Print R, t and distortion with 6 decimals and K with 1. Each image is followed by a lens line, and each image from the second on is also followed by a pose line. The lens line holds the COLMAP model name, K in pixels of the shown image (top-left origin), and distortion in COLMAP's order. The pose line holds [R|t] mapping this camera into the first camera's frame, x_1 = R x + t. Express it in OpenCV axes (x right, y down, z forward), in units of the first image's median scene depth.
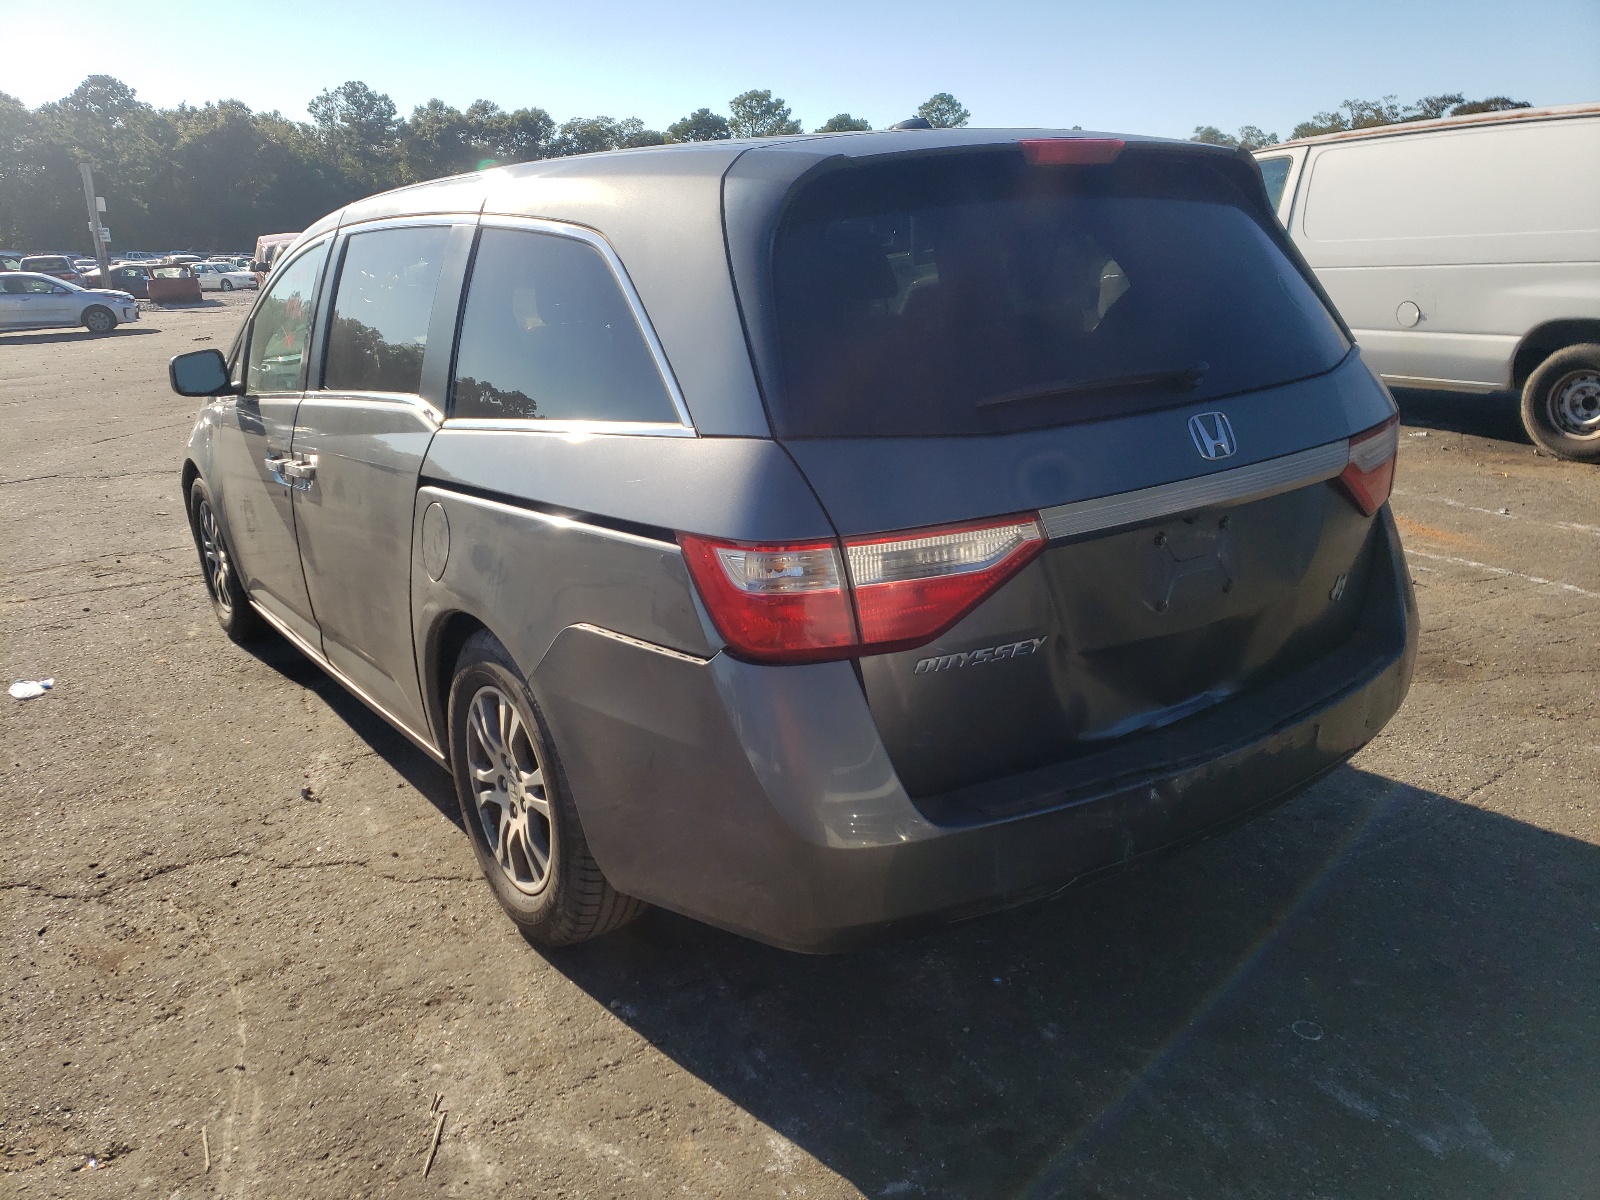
lens RADIAL K [[1205.1, 0, 798.9], [0, 1205.1, 596.1], [0, 0, 1]] dist [0.041167, -0.003690]
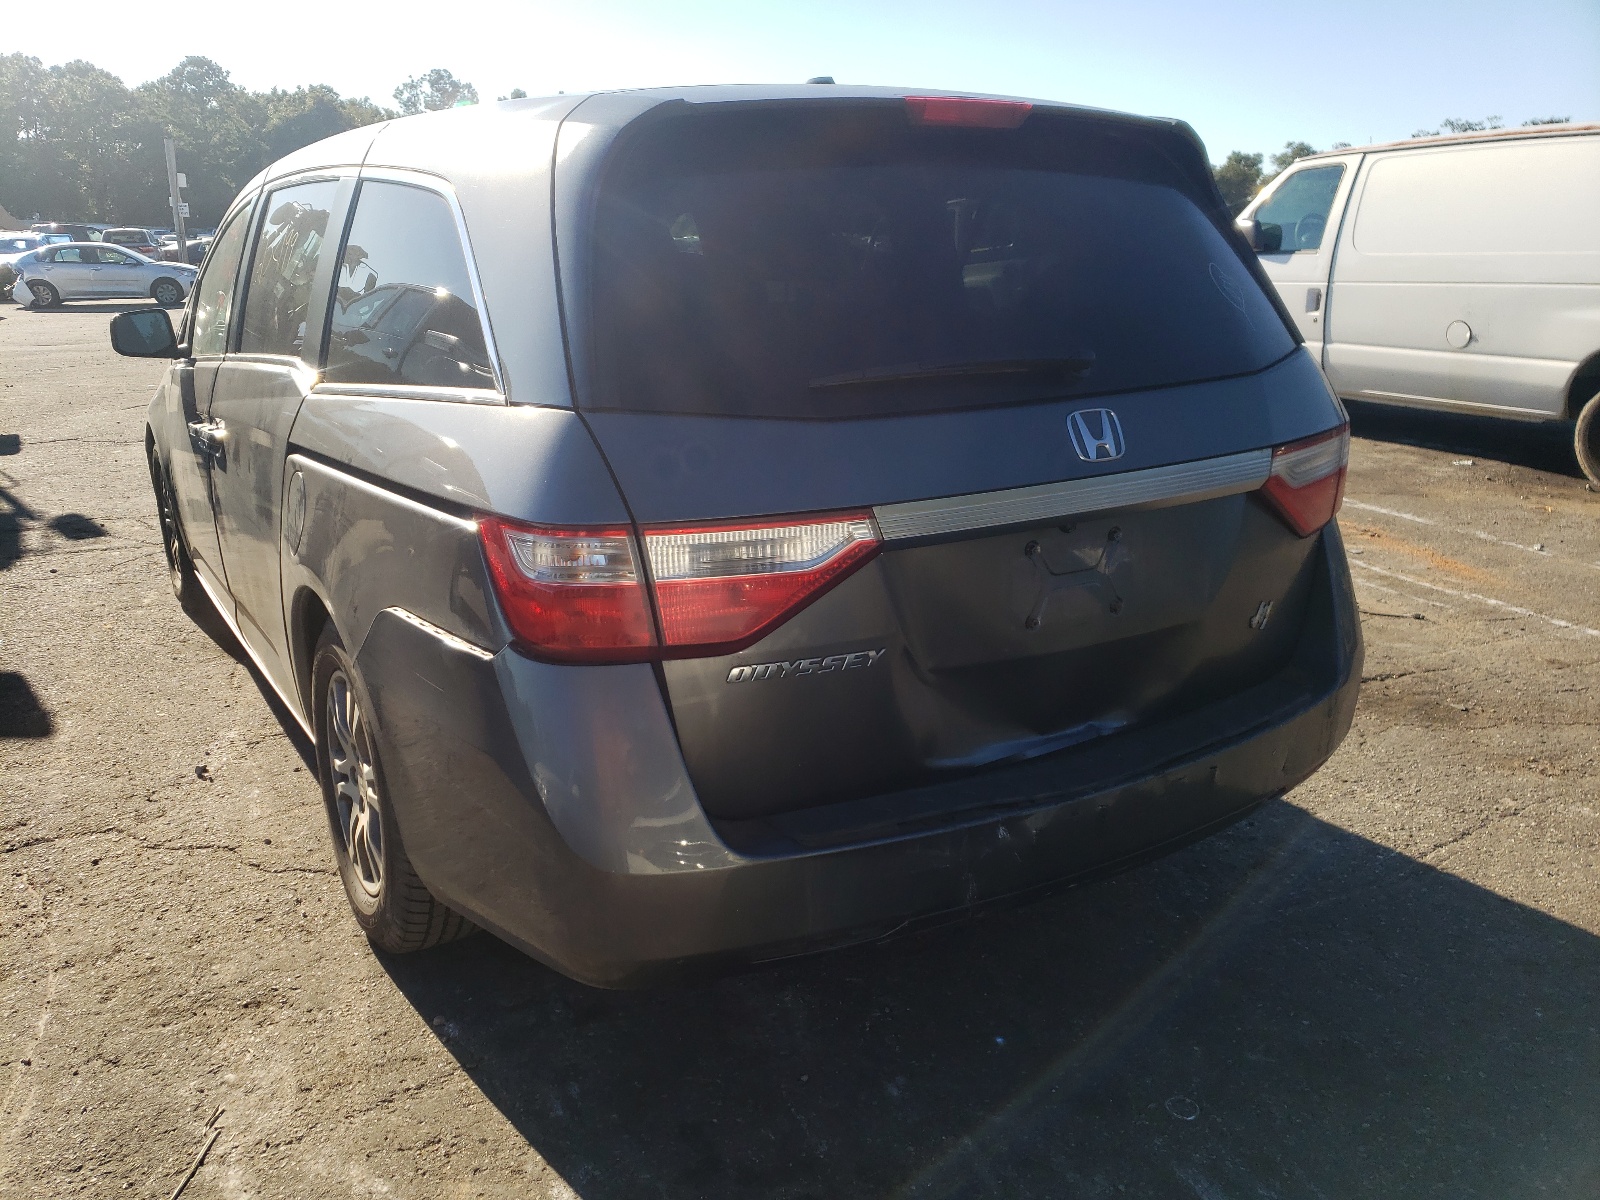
lens RADIAL K [[1205.1, 0, 798.2], [0, 1205.1, 600.2], [0, 0, 1]] dist [0.041167, -0.003690]
pose [[0.996993, 0.054733, -0.054854, 0.148714], [-0.054713, 0.998500, 0.001865, -0.000688], [0.054873, 0.001142, 0.998493, 0.084932]]
